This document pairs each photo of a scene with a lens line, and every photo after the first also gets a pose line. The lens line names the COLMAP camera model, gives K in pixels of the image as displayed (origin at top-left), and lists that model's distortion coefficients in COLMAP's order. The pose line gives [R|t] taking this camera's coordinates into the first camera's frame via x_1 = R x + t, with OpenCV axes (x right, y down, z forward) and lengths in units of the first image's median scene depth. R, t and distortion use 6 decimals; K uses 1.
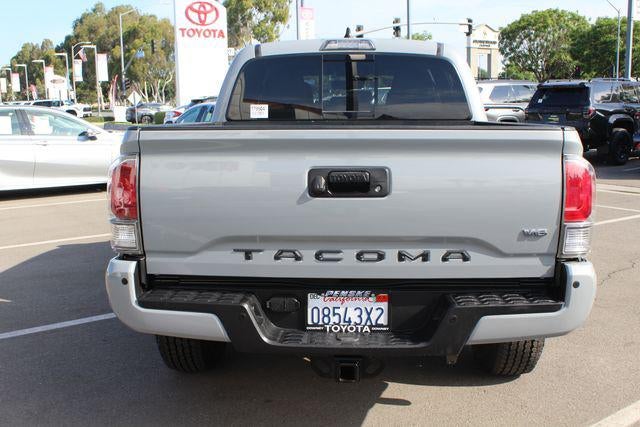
lens RADIAL K [[675.4, 0, 316.2], [0, 675.4, 226.7], [0, 0, 1]] dist [-0.138977, 0.154306]
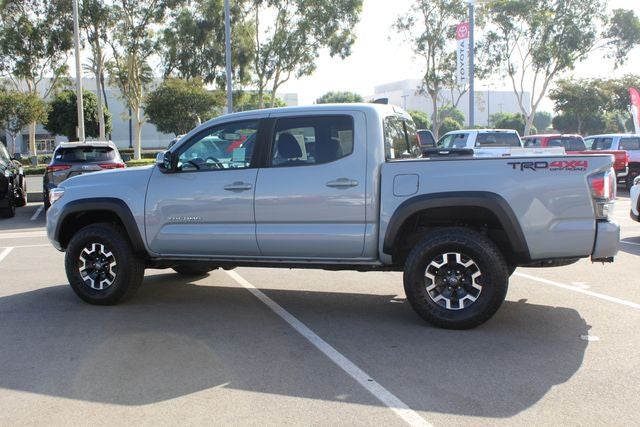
lens RADIAL K [[675.4, 0, 316.2], [0, 675.4, 226.7], [0, 0, 1]] dist [-0.138977, 0.154306]
pose [[0.300464, -0.103001, 0.948215, -2.388948], [0.191060, 0.980501, 0.045967, -0.189481], [-0.934461, 0.167355, 0.314285, 1.186862]]
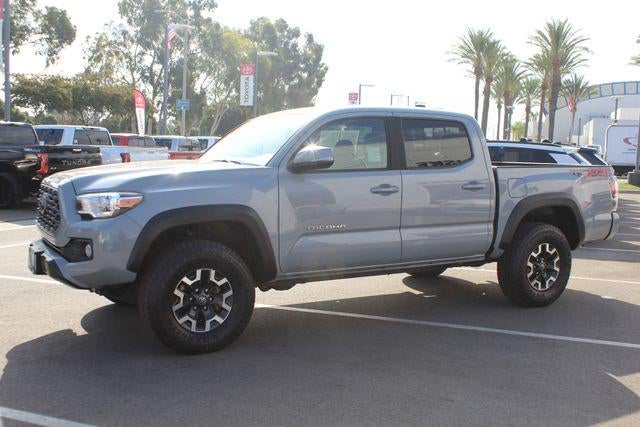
lens RADIAL K [[675.4, 0, 316.2], [0, 675.4, 226.7], [0, 0, 1]] dist [-0.138977, 0.154306]
pose [[-0.532890, -0.102089, 0.840004, -1.940199], [0.131324, 0.970690, 0.201283, -0.610760], [-0.835932, 0.217575, -0.503864, 3.416661]]
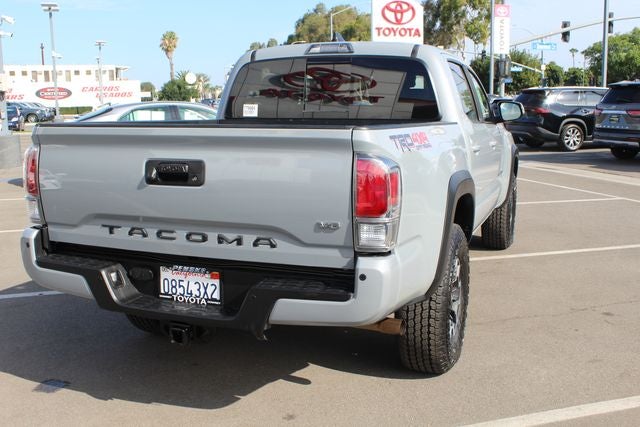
lens RADIAL K [[675.4, 0, 316.2], [0, 675.4, 226.7], [0, 0, 1]] dist [-0.138977, 0.154306]
pose [[0.948962, 0.061125, -0.309412, 0.602474], [-0.060192, 0.998108, 0.012573, -0.001293], [0.309595, 0.006693, 0.950845, -0.030196]]
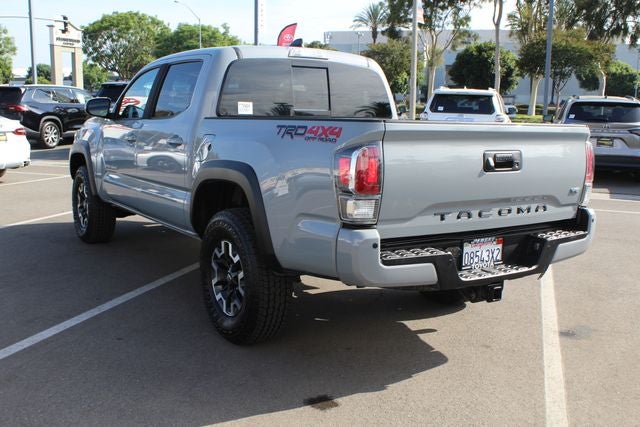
lens RADIAL K [[675.4, 0, 316.2], [0, 675.4, 226.7], [0, 0, 1]] dist [-0.138977, 0.154306]
pose [[0.810521, -0.077081, 0.580616, -1.051016], [0.076847, 0.996728, 0.025048, 0.007970], [-0.580647, 0.024316, 0.813792, 0.053124]]
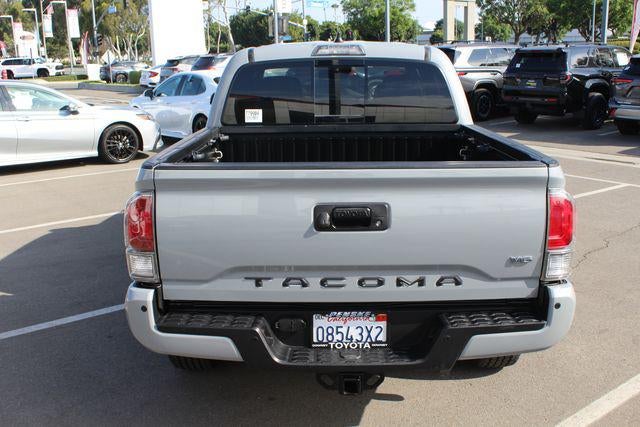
lens RADIAL K [[675.4, 0, 316.2], [0, 675.4, 226.7], [0, 0, 1]] dist [-0.138977, 0.154306]
pose [[0.999320, -0.014628, 0.033853, -0.041987], [0.012217, 0.997447, 0.070357, -0.118368], [-0.034795, -0.069896, 0.996947, -0.073647]]
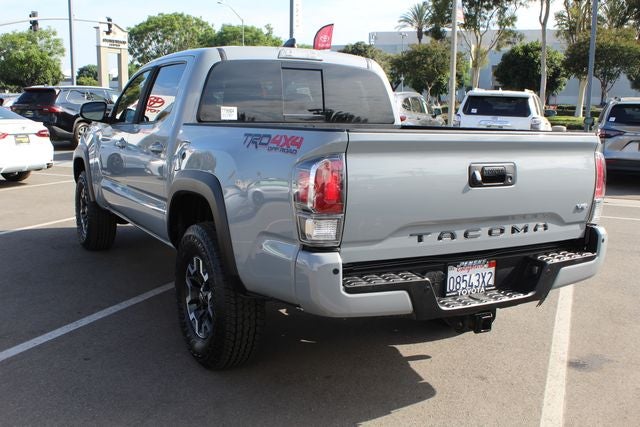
lens RADIAL K [[675.4, 0, 316.2], [0, 675.4, 226.7], [0, 0, 1]] dist [-0.138977, 0.154306]
pose [[0.848302, -0.066499, 0.525320, -0.852309], [0.066213, 0.997618, 0.019362, -0.012866], [-0.525356, 0.018358, 0.850685, 0.081345]]
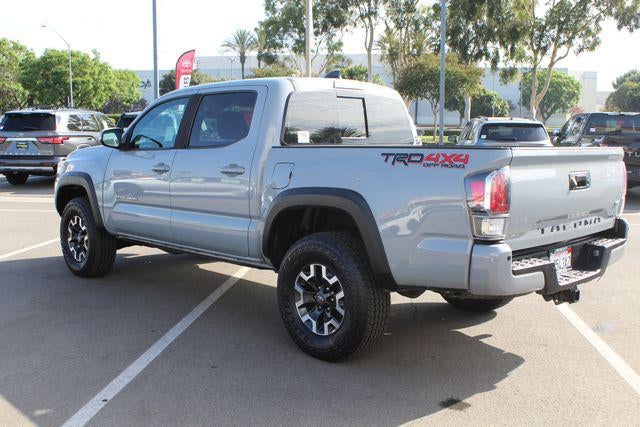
lens RADIAL K [[675.4, 0, 316.2], [0, 675.4, 226.7], [0, 0, 1]] dist [-0.138977, 0.154306]
pose [[0.677872, -0.089680, 0.729689, -1.510723], [0.120550, 0.992657, 0.010010, -0.043386], [-0.725229, 0.081179, 0.683705, 0.323649]]
